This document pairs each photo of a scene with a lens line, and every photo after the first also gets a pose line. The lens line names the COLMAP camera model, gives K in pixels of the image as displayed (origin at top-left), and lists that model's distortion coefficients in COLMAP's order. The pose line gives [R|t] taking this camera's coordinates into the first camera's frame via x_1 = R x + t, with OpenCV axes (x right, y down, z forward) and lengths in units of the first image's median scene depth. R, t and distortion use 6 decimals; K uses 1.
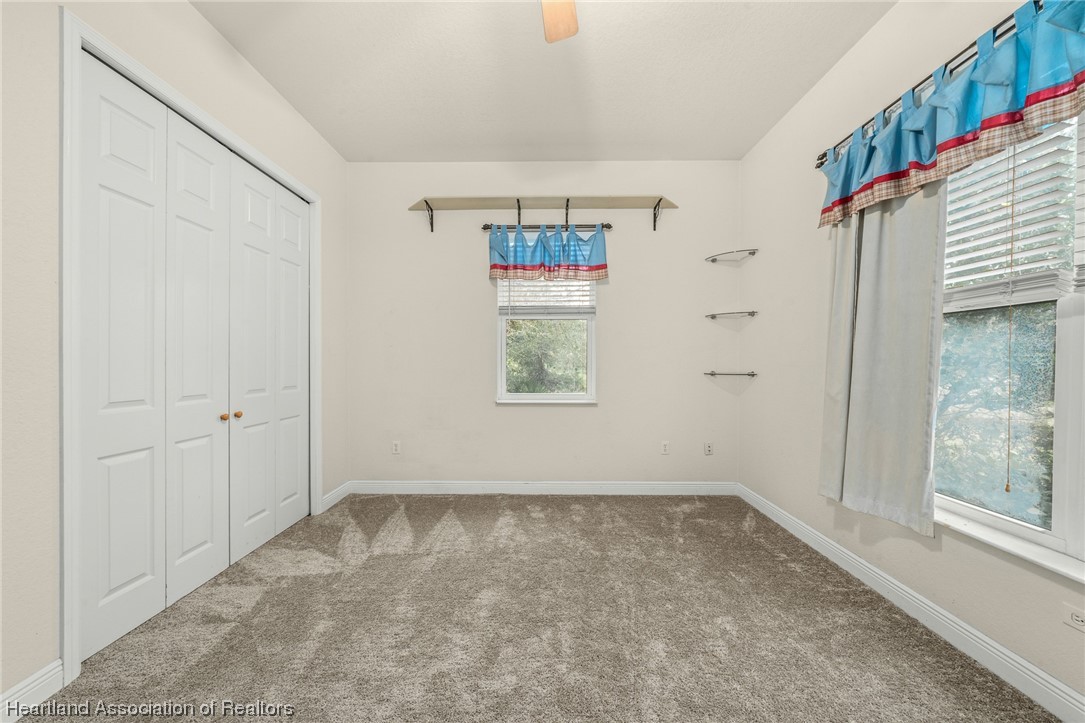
lens RADIAL K [[372.3, 0, 542.7], [0, 372.3, 359.7], [0, 0, 1]] dist [-0.007247, 0.001002]
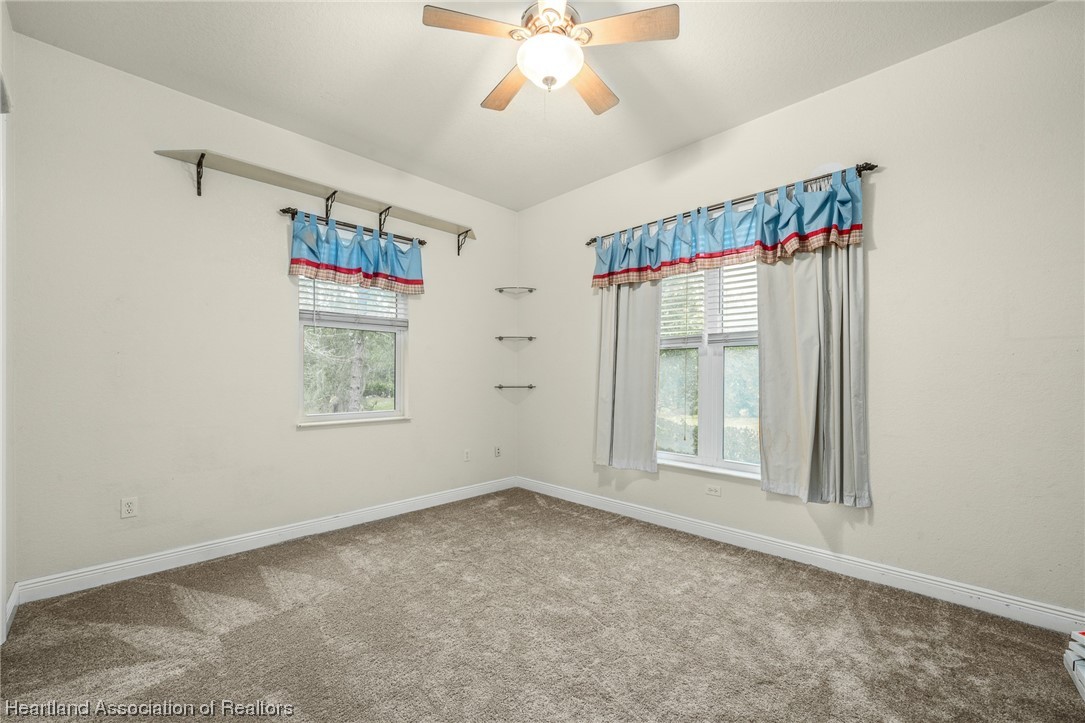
lens RADIAL K [[424.1, 0, 541.2], [0, 424.1, 366.9], [0, 0, 1]] dist [-0.000085, -0.000133]
pose [[0.707248, 0.017025, 0.706760, -0.457997], [-0.003527, 0.999783, -0.020555, 0.001648], [-0.706957, 0.012045, 0.707154, -0.047750]]
